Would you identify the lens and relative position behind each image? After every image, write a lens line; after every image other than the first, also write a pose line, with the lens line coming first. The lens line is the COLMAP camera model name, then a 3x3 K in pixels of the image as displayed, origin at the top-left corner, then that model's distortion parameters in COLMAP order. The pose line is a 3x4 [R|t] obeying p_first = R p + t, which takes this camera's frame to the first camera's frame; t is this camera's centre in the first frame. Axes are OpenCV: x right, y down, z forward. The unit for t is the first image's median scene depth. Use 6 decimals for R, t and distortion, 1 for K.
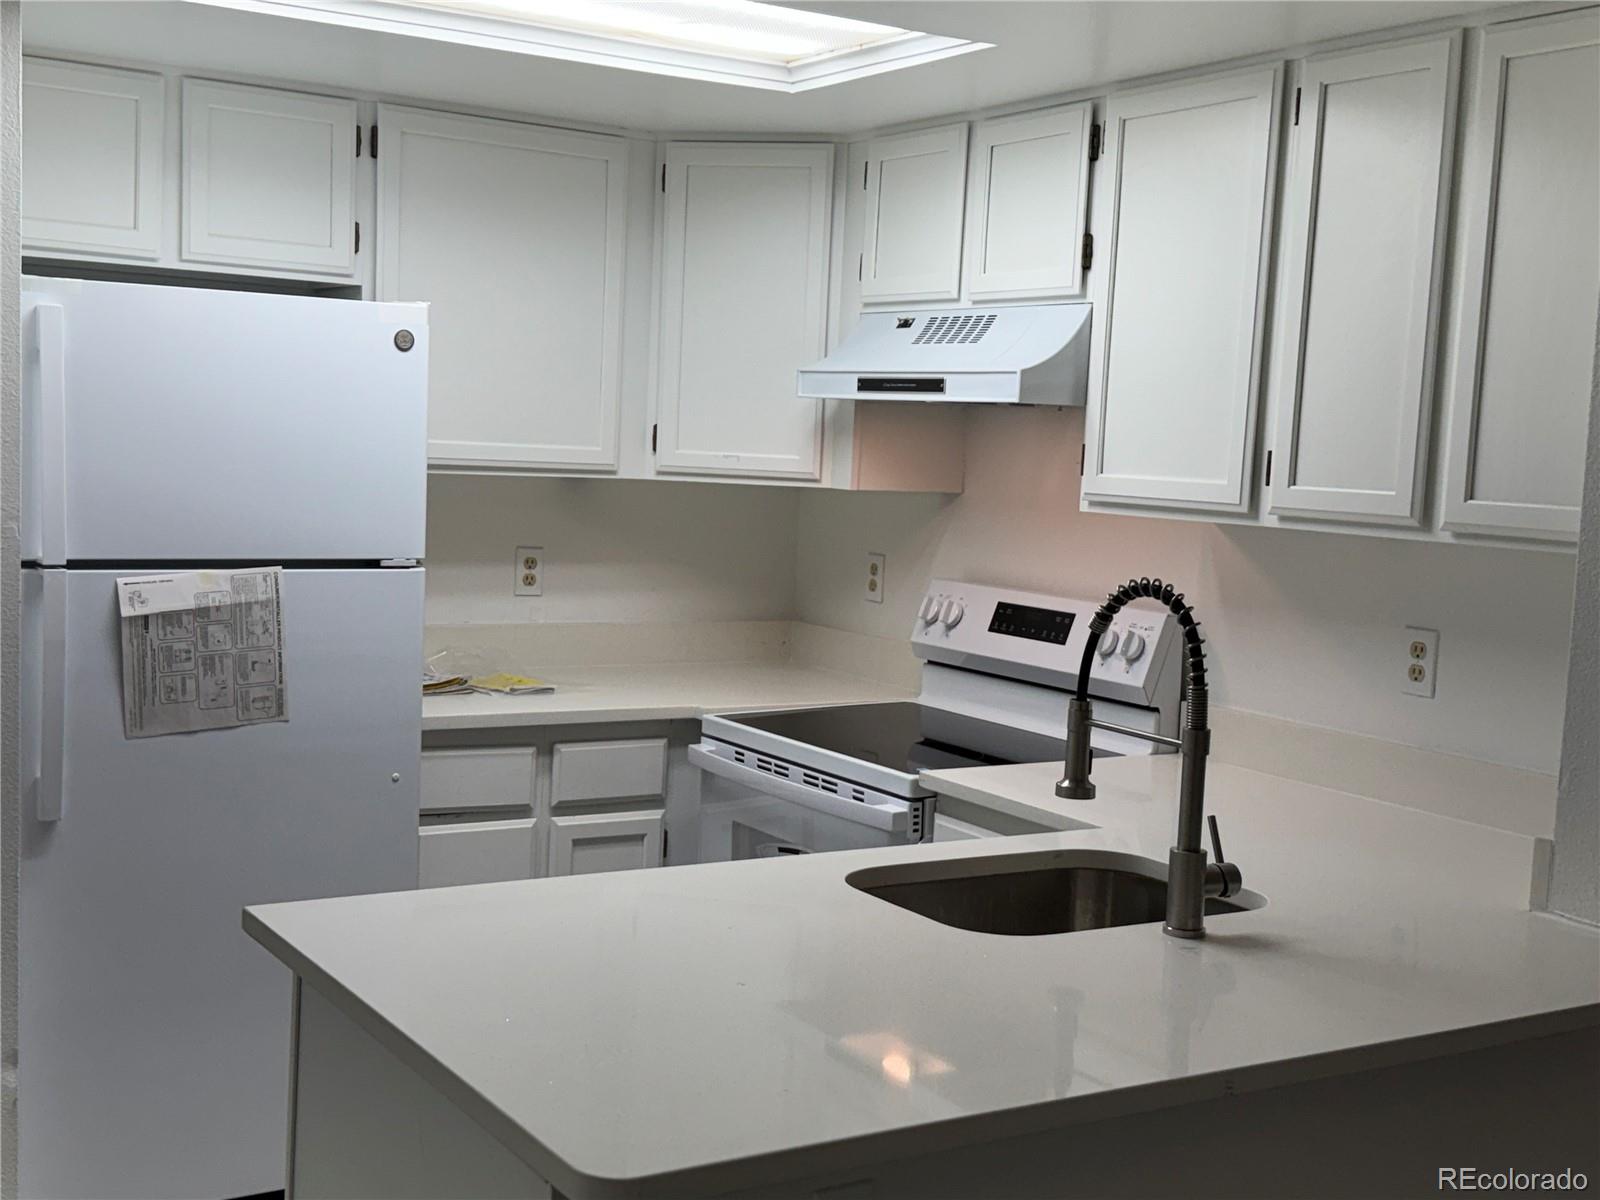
lens RADIAL K [[1974.4, 0, 800.0], [0, 1974.4, 600.0], [0, 0, 1]] dist [0.194096, -0.463679]
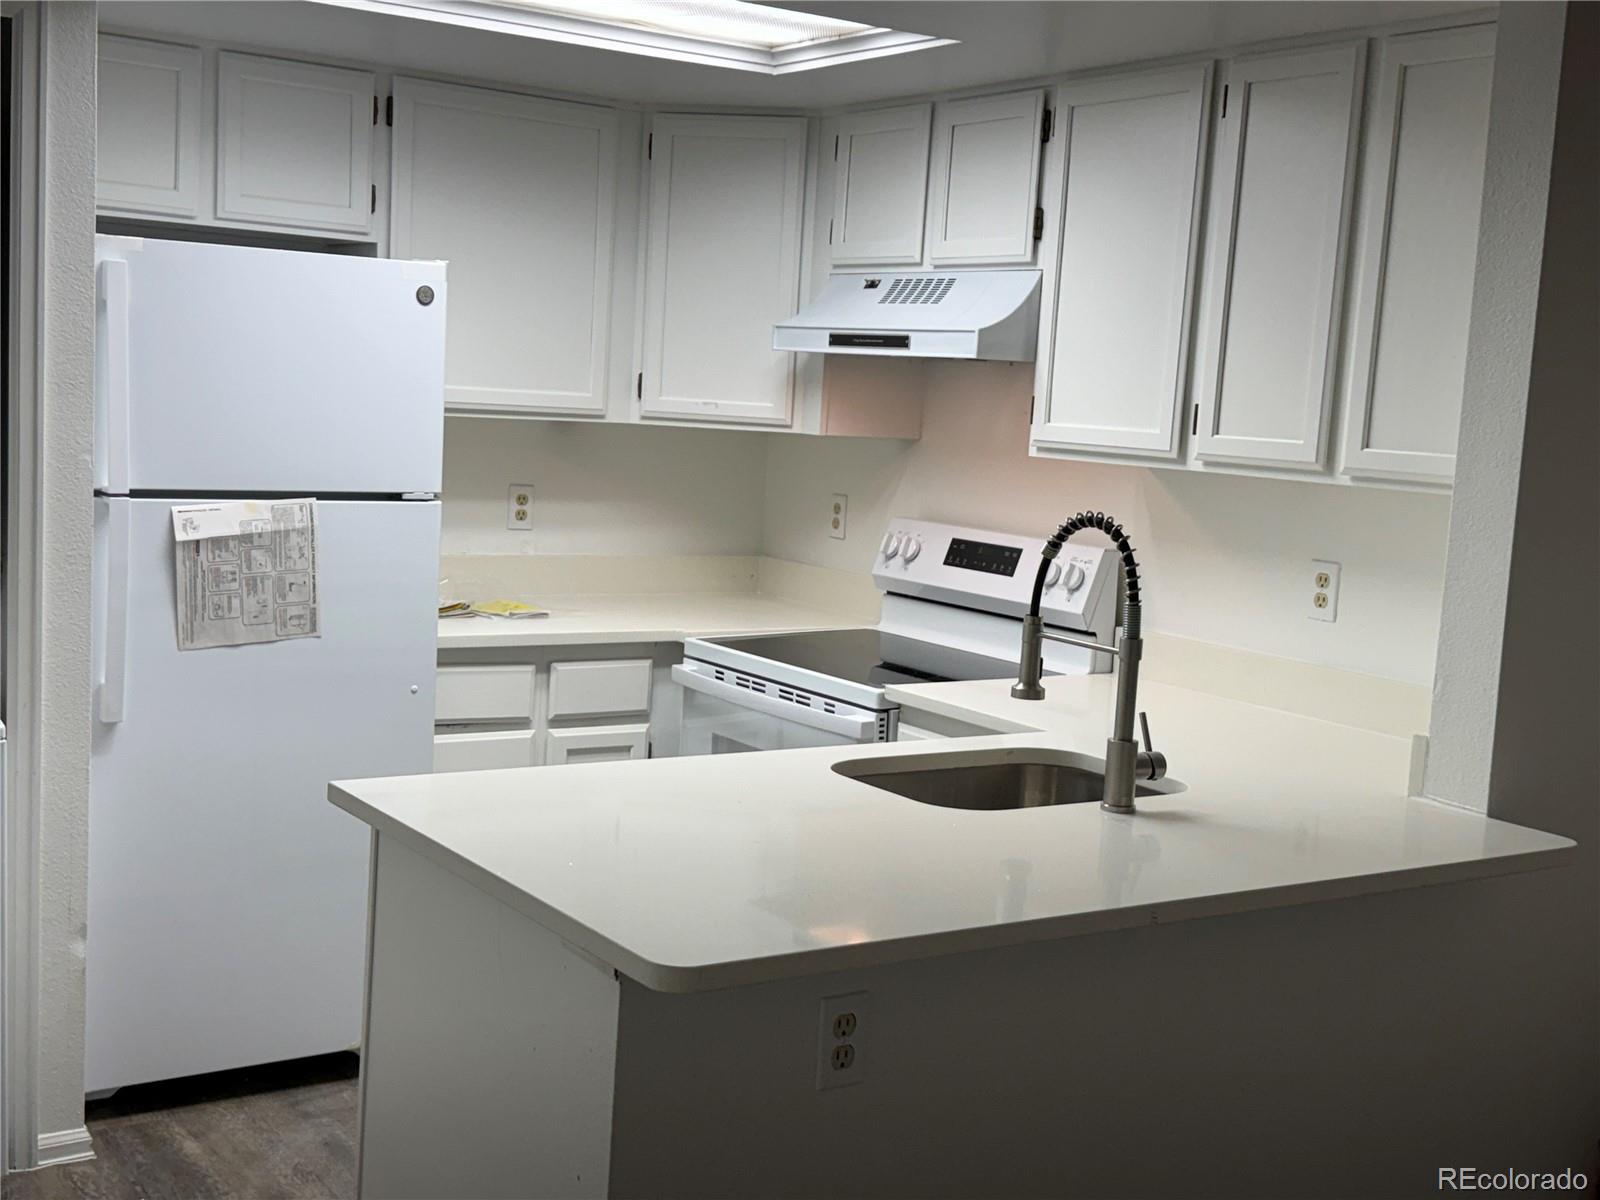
lens RADIAL K [[1974.4, 0, 800.0], [0, 1974.4, 600.0], [0, 0, 1]] dist [0.194096, -0.463679]
pose [[0.999380, 0.007543, 0.034383, -0.027251], [-0.008464, 0.999608, 0.026704, 0.008025], [-0.034168, -0.026978, 0.999052, -0.122643]]
